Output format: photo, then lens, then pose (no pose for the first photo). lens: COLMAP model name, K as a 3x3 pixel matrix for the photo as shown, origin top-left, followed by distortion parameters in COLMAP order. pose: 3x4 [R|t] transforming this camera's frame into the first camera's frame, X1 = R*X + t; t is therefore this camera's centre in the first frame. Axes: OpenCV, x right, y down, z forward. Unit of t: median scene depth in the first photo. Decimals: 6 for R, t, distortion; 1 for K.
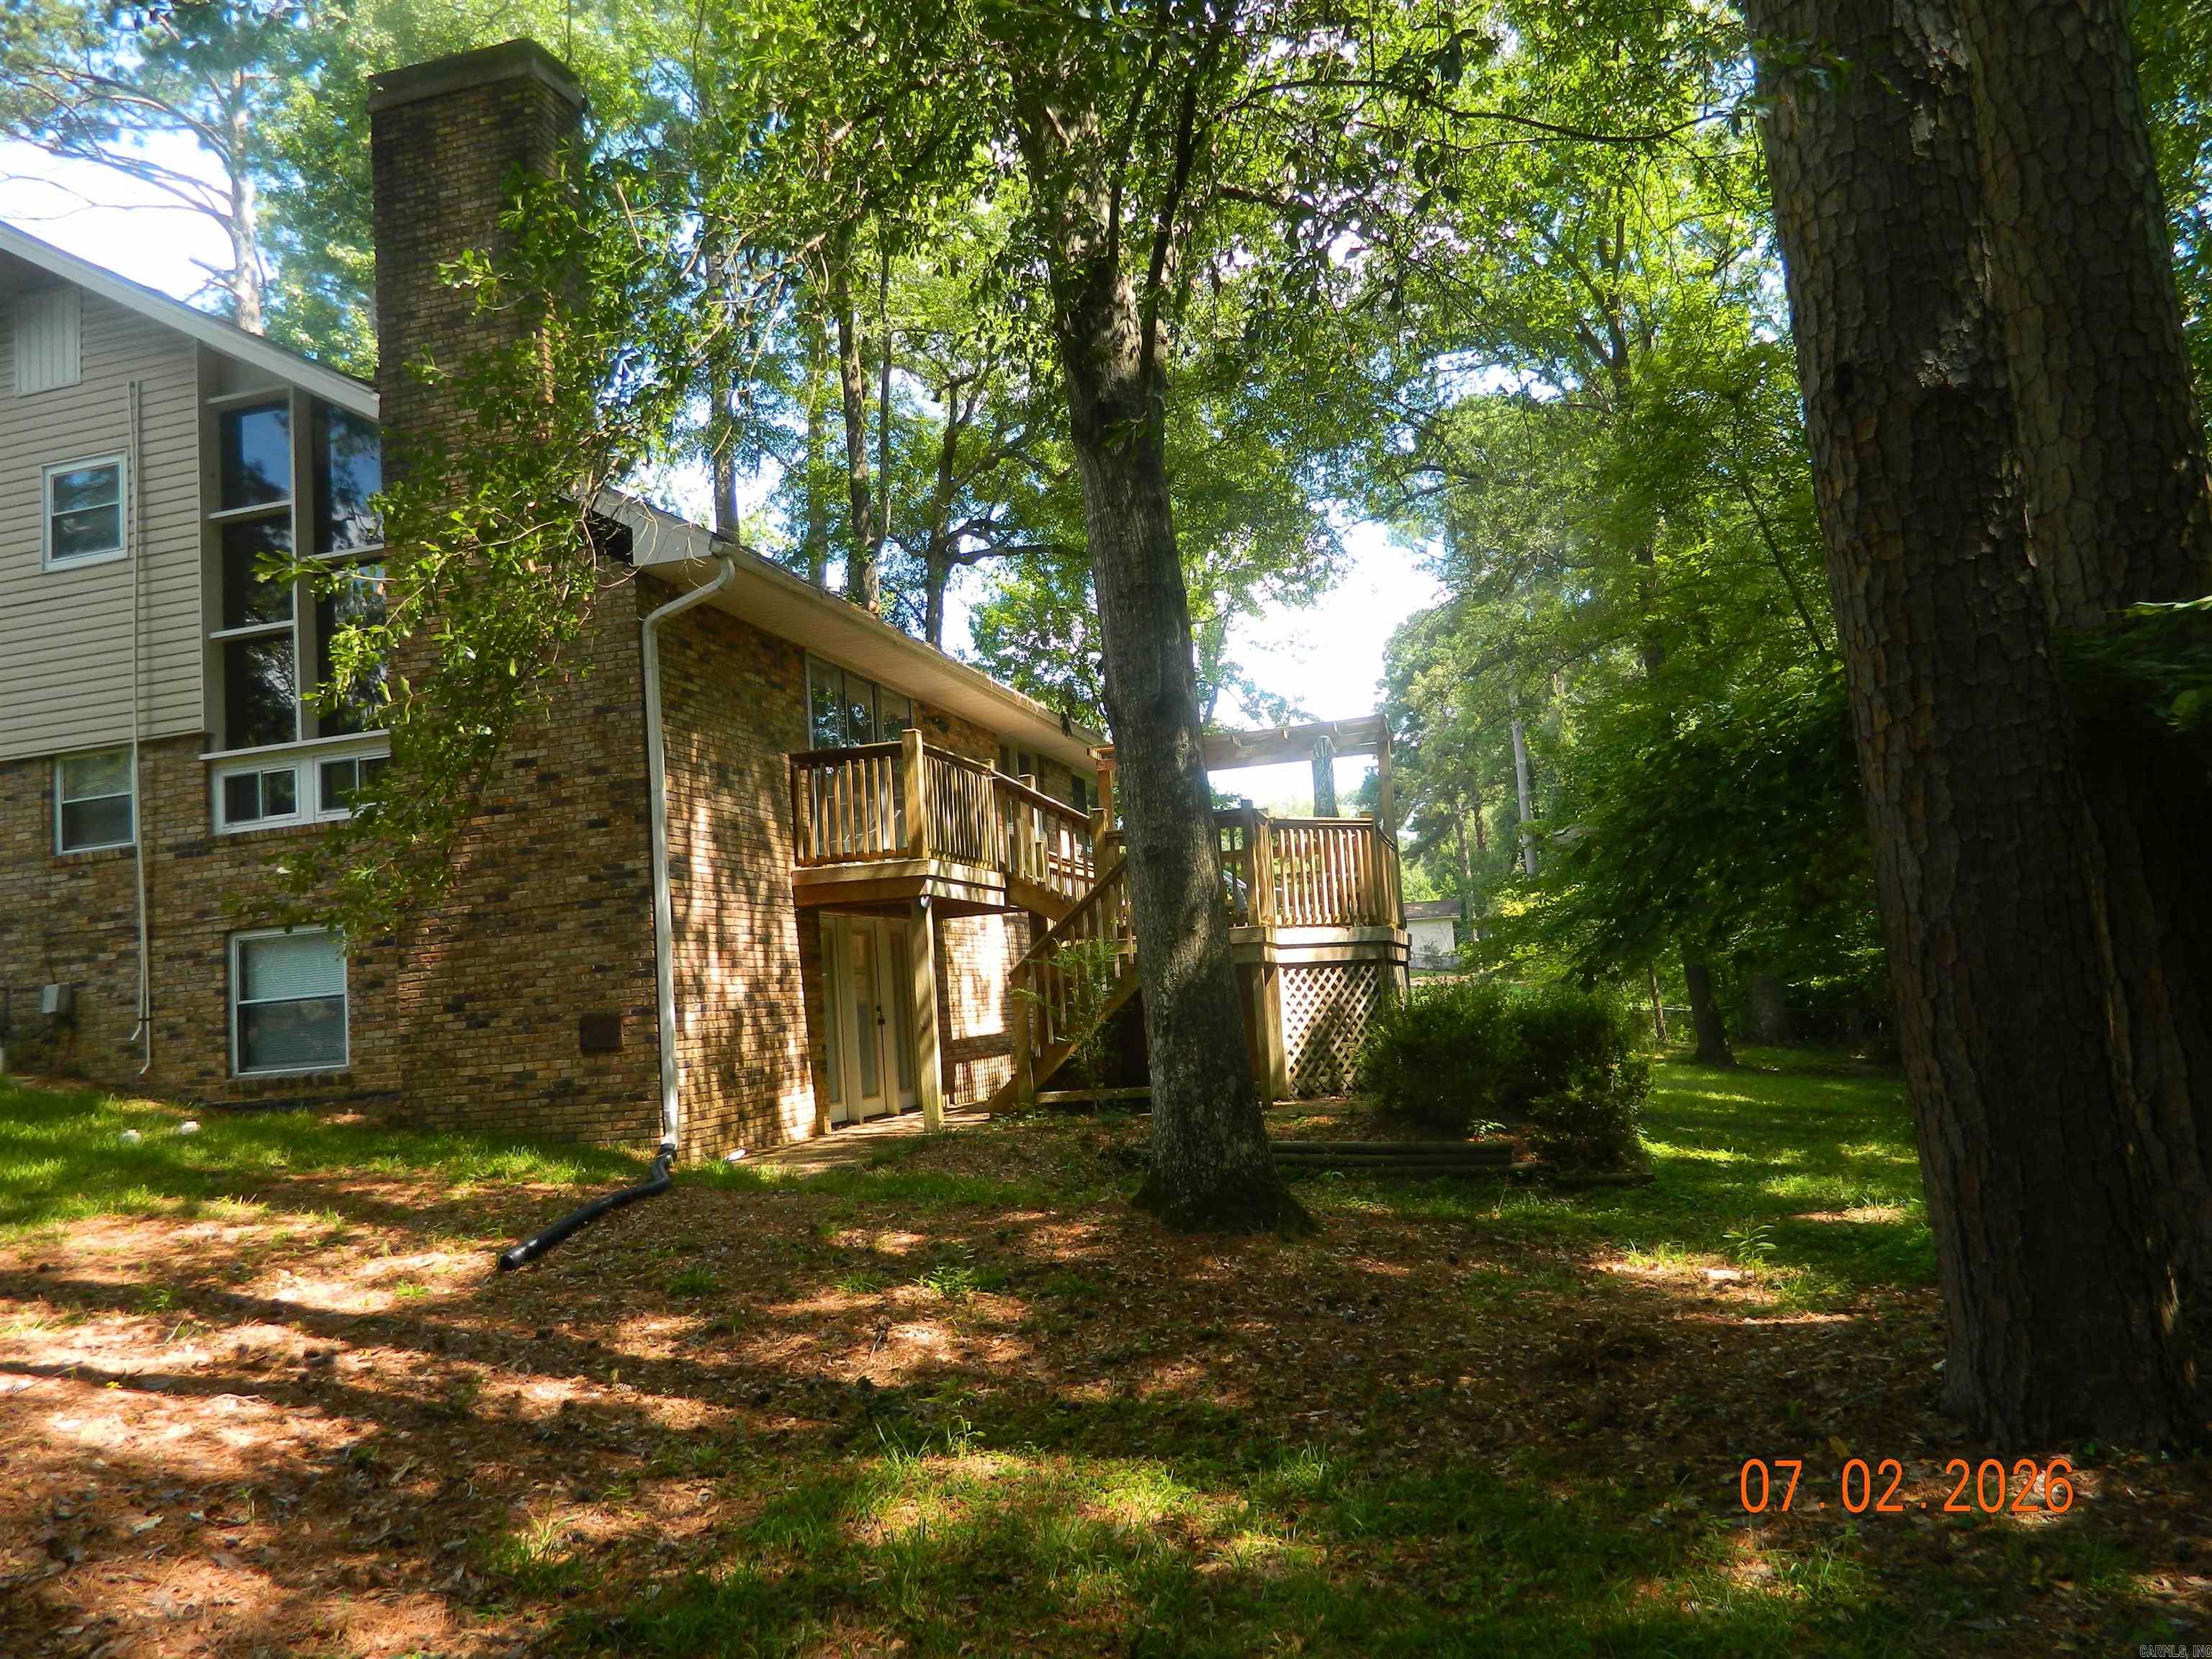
lens RADIAL K [[1632.8, 0, 1097.0], [0, 1632.8, 829.5], [0, 0, 1]] dist [0.011609, 0.000411]
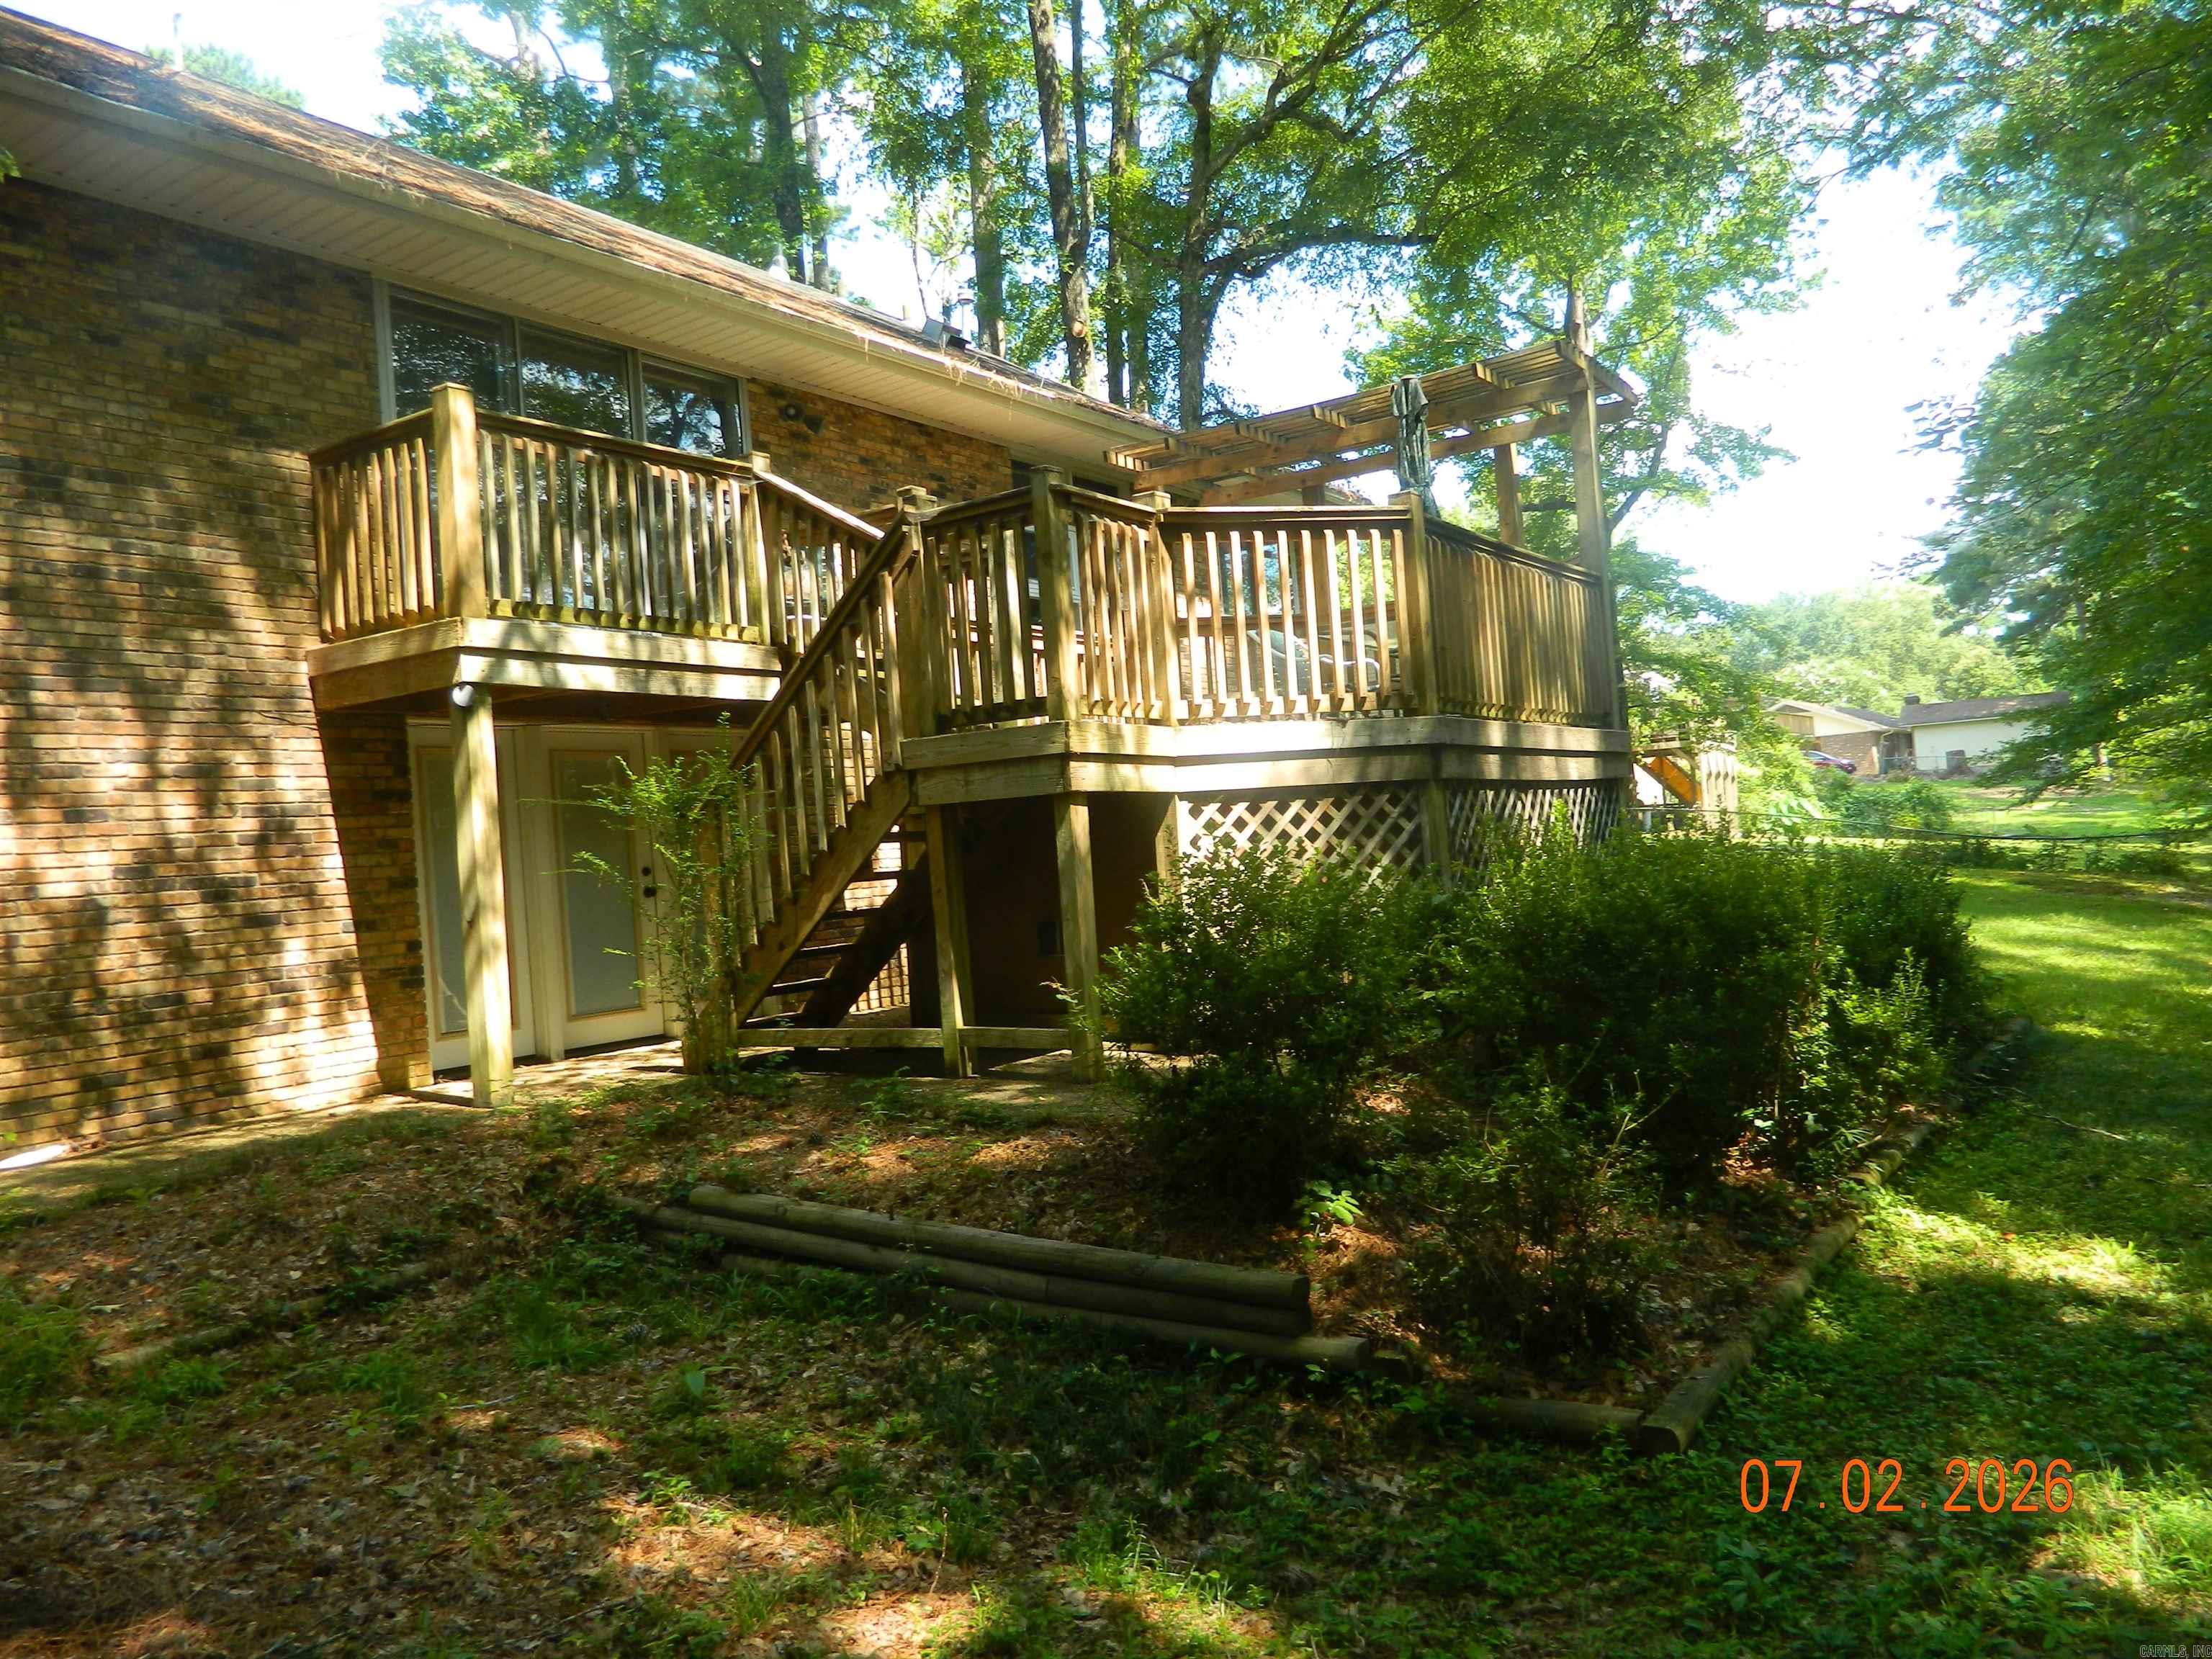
lens RADIAL K [[1632.8, 0, 1112.7], [0, 1632.8, 836.0], [0, 0, 1]] dist [0.011609, 0.000411]
pose [[0.946888, -0.009313, -0.321429, 0.259296], [0.046814, 0.992923, 0.109139, 0.037902], [0.318138, -0.118390, 0.940623, 0.505377]]
